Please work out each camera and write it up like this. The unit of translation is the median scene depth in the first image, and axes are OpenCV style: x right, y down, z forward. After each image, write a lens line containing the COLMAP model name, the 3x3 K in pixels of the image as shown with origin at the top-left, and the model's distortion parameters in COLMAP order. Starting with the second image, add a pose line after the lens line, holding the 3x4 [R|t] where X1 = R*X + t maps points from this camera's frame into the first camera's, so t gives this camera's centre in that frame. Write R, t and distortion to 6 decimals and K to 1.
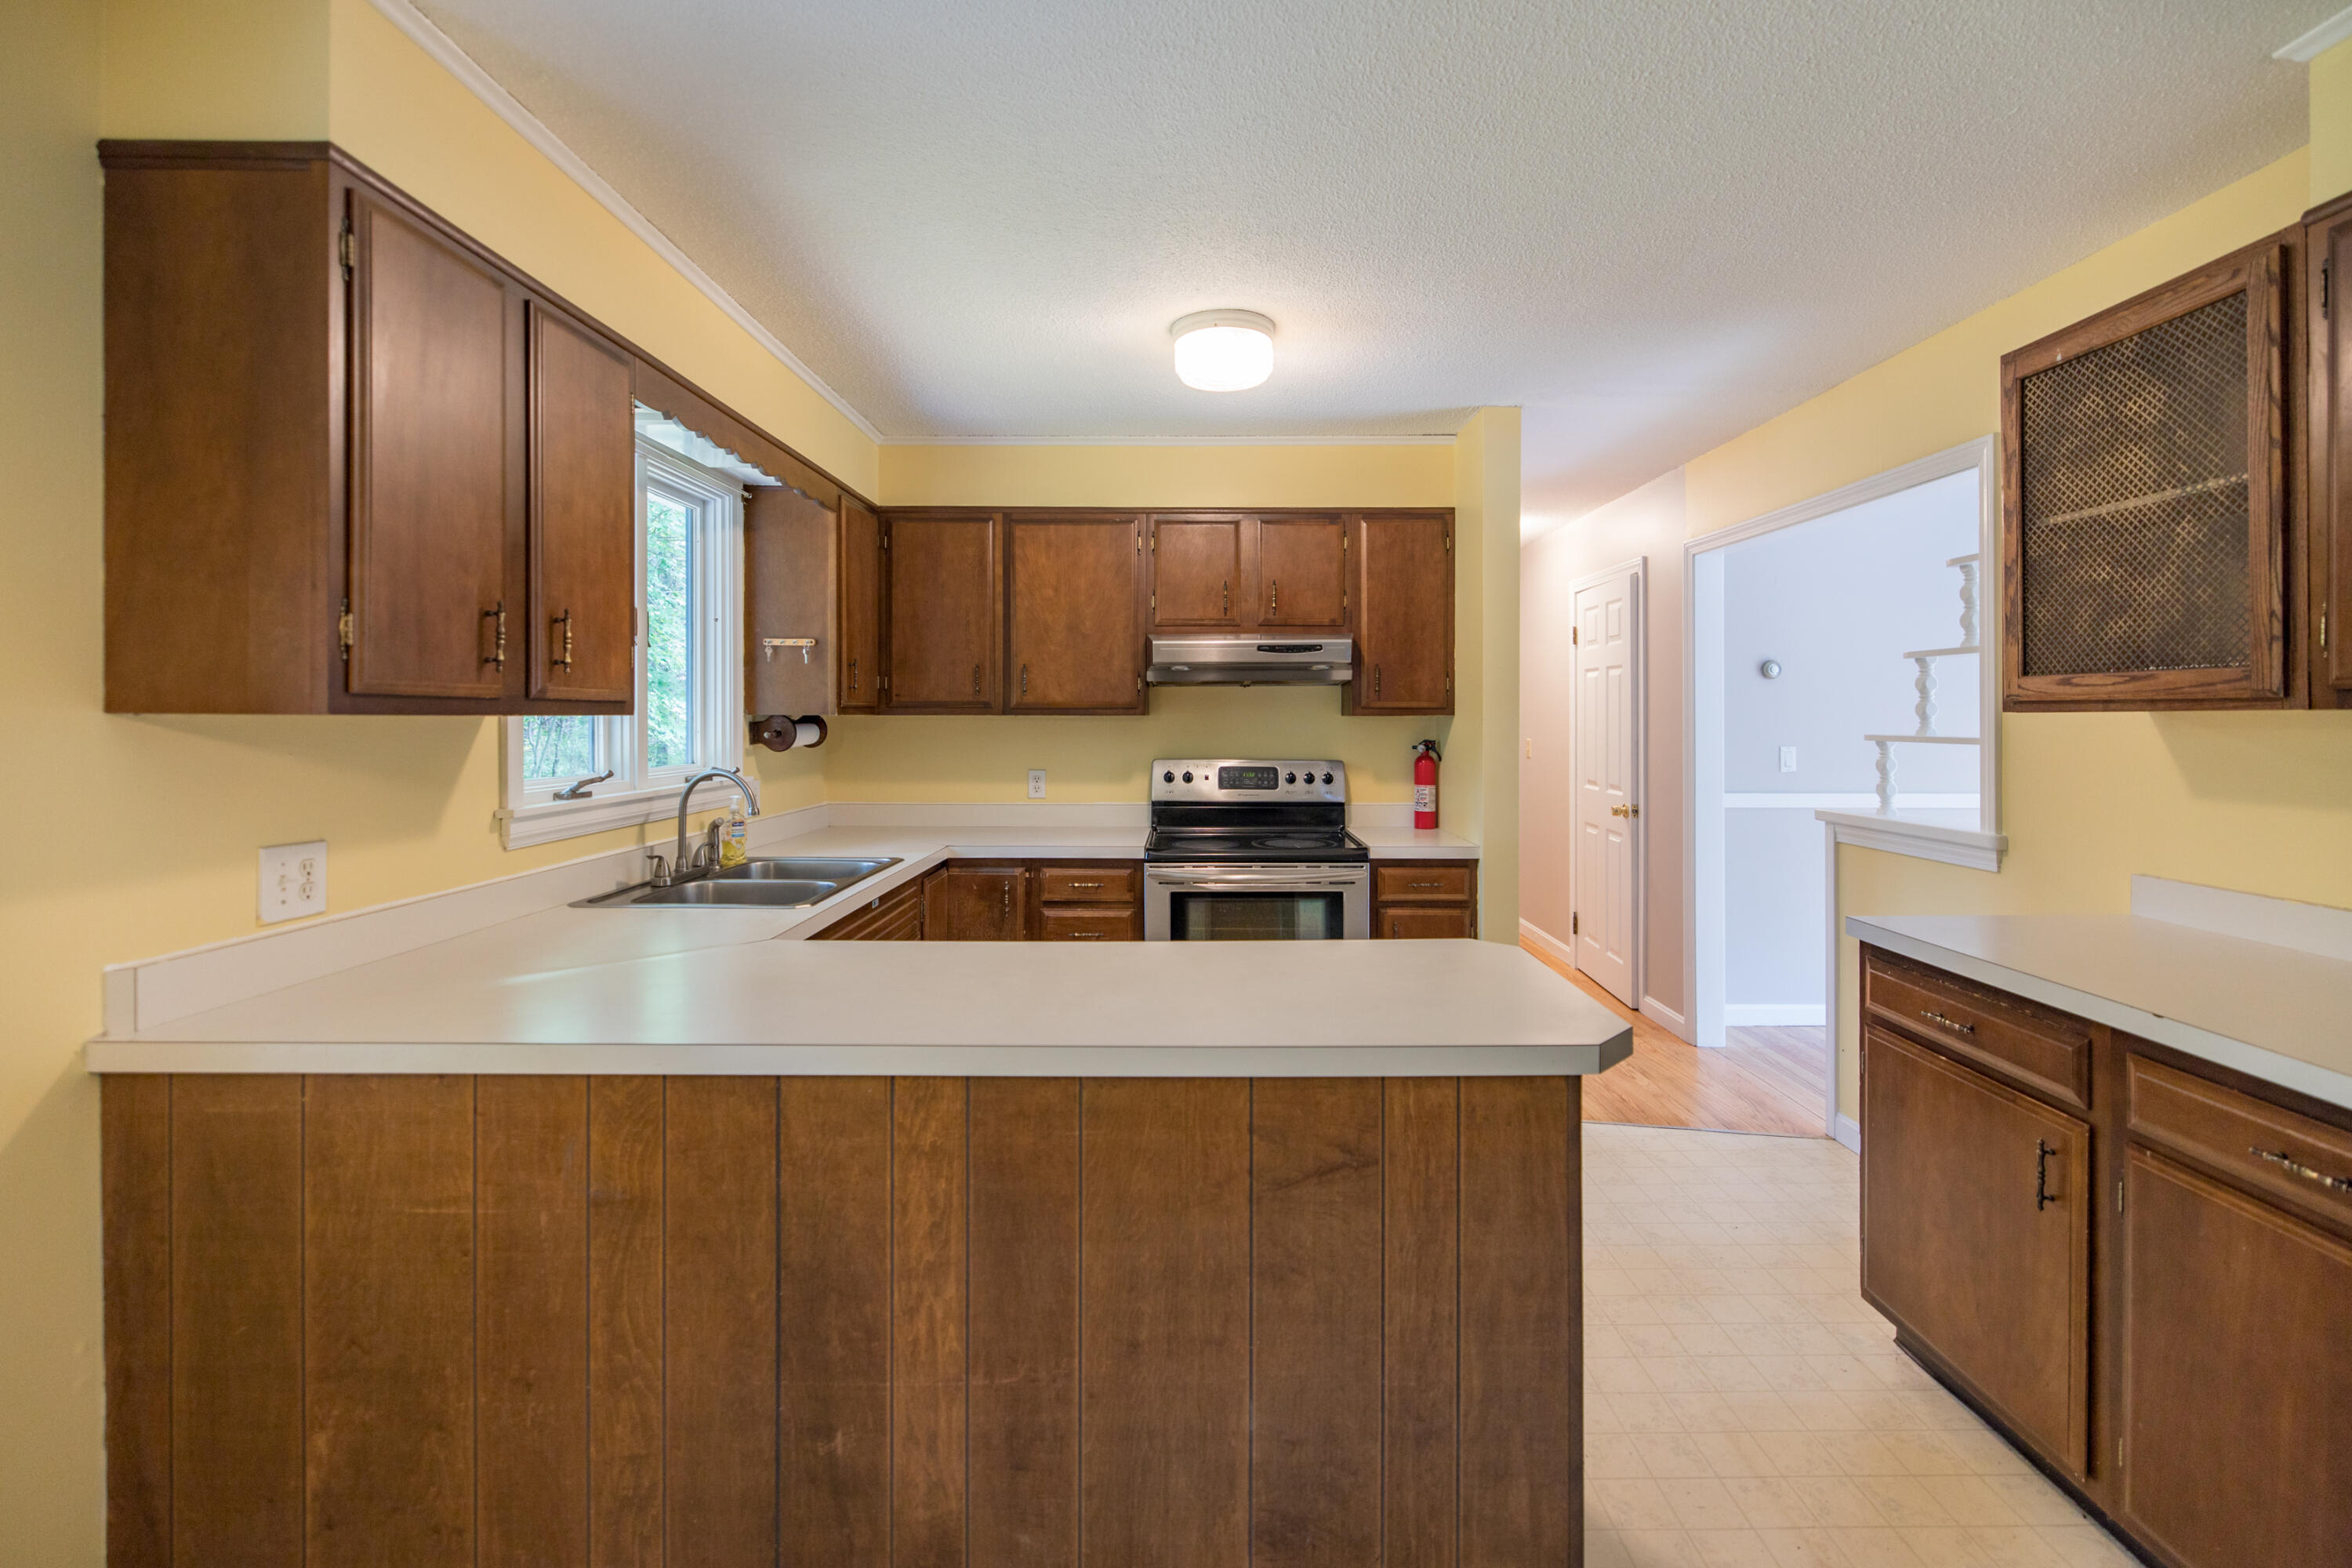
lens RADIAL K [[1003.3, 0, 1186.3], [0, 1003.3, 720.4], [0, 0, 1]] dist [0.002084, 0.000749]
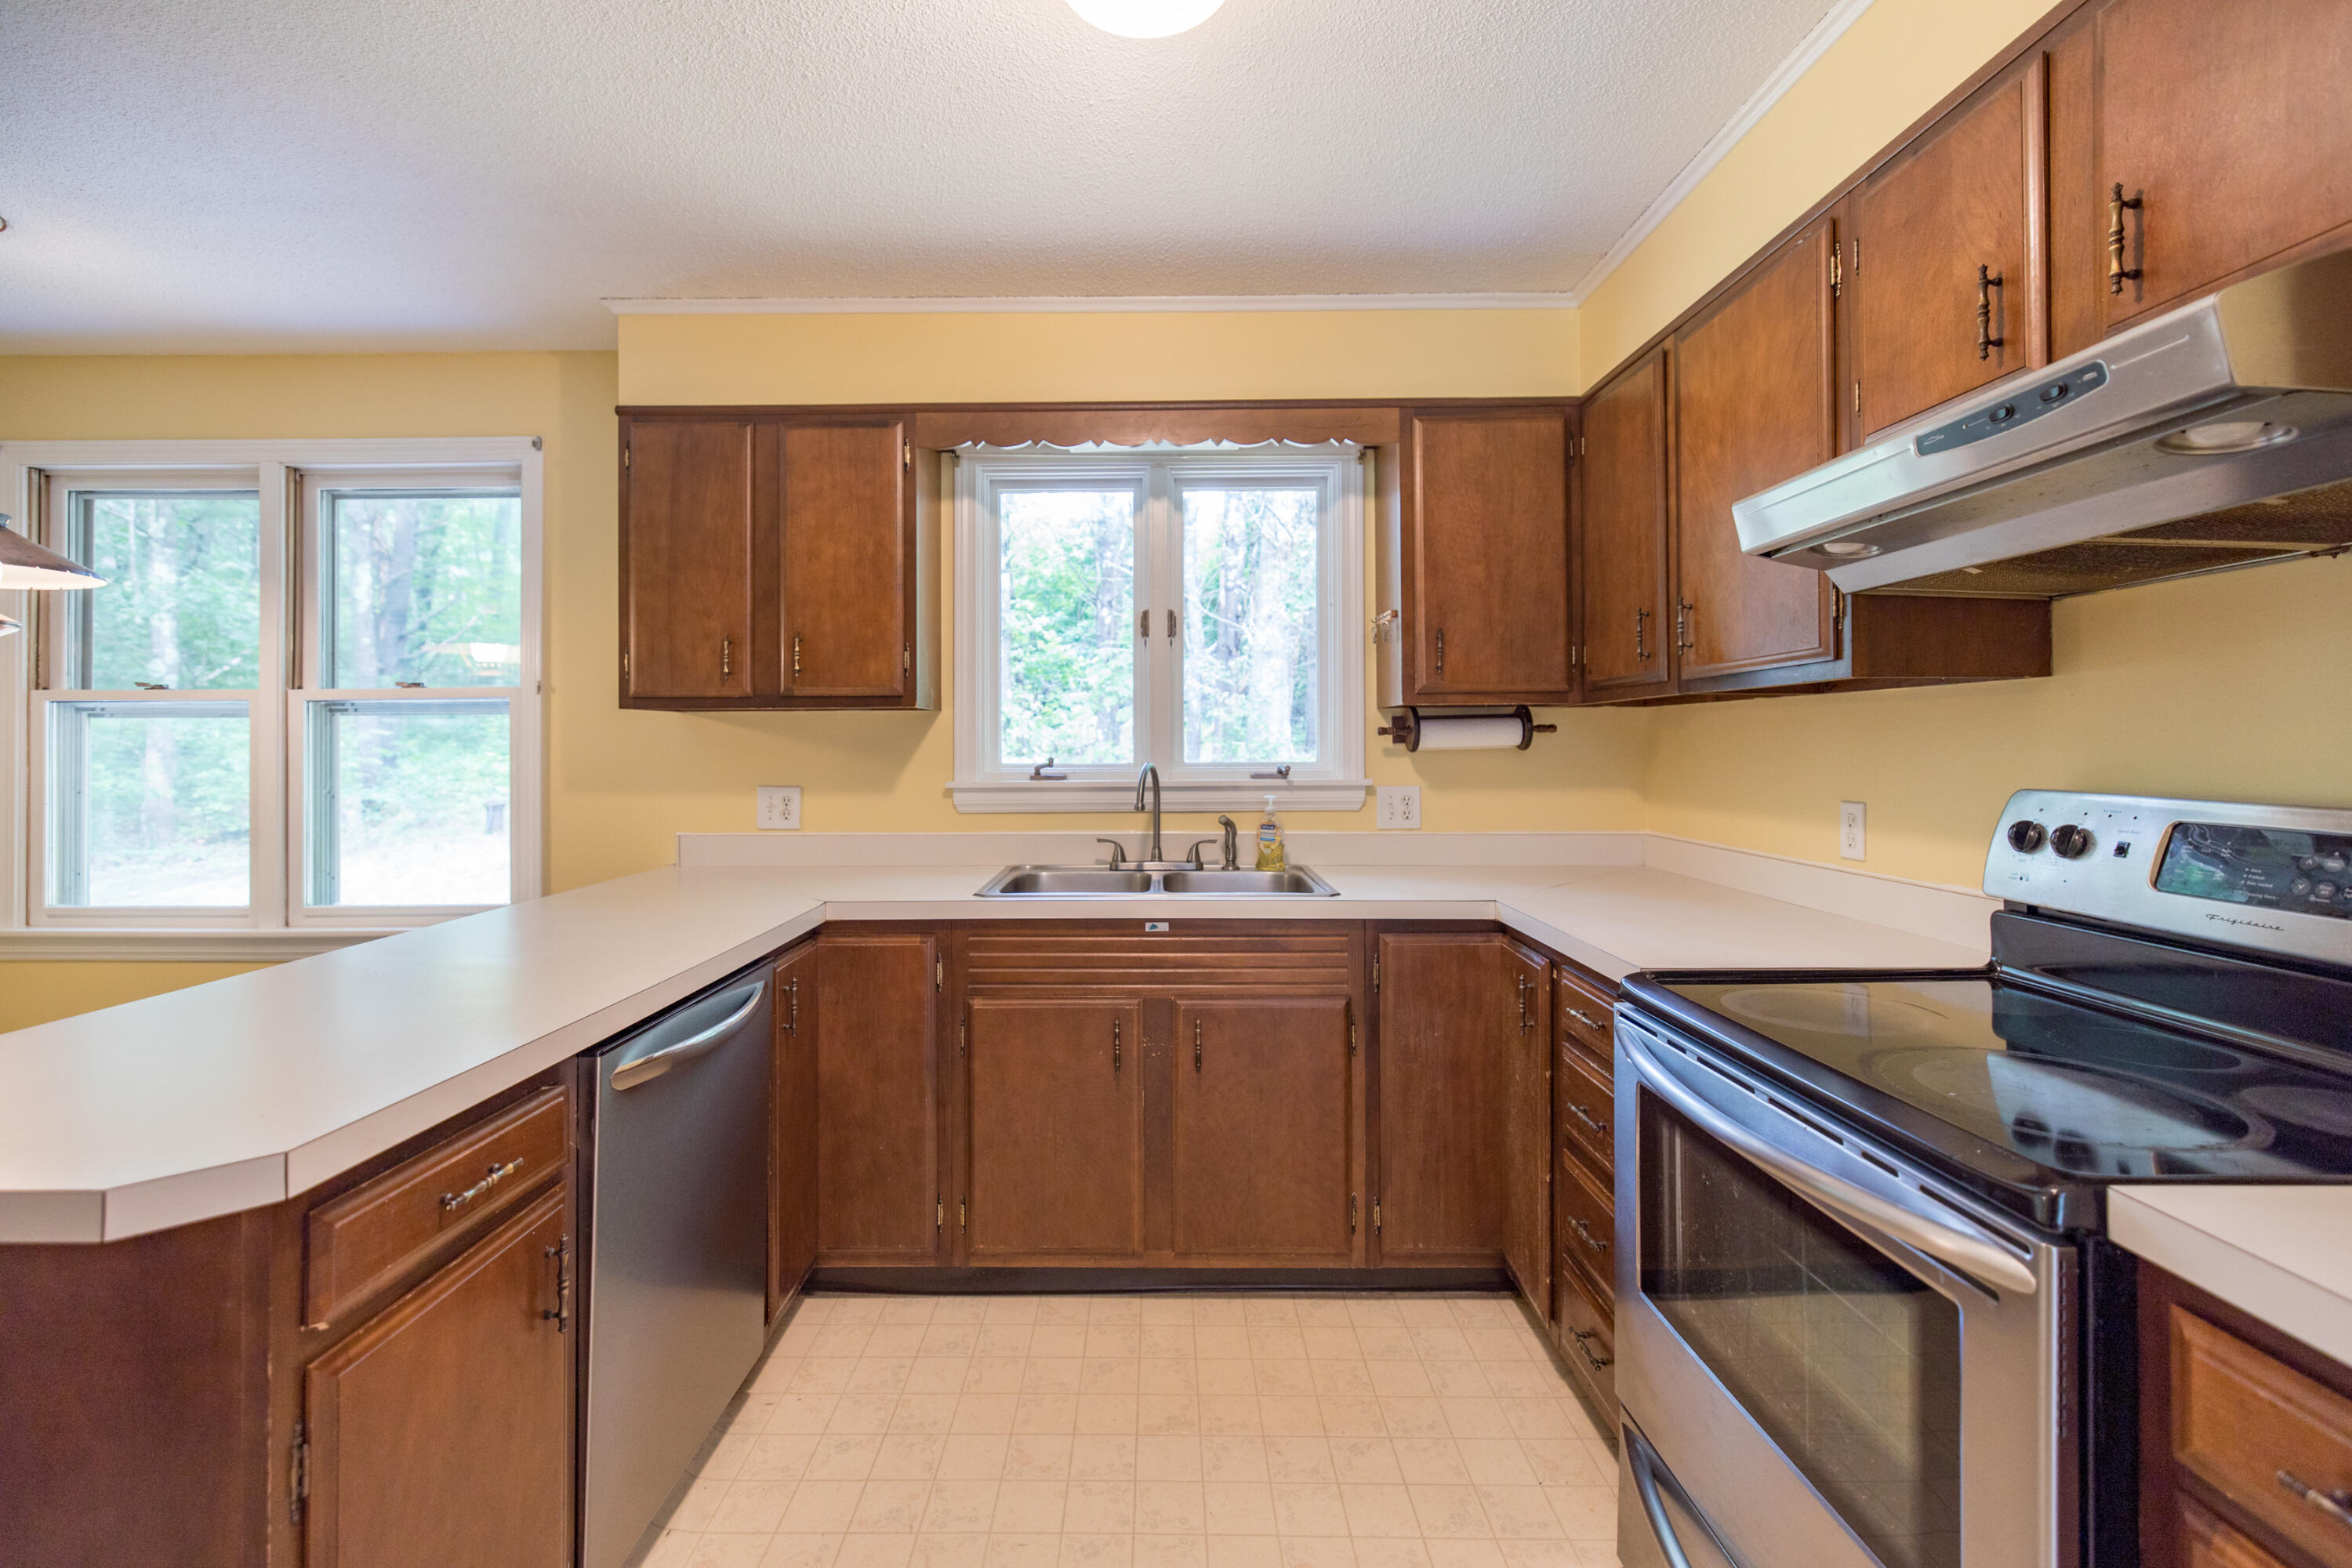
lens RADIAL K [[1003.3, 0, 1153.1], [0, 1003.3, 743.2], [0, 0, 1]] dist [0.002084, 0.000749]
pose [[0.002175, -0.009305, -0.999954, 0.353132], [-0.001290, 0.999956, -0.009308, 0.026156], [0.999997, 0.001310, 0.002163, 0.679688]]
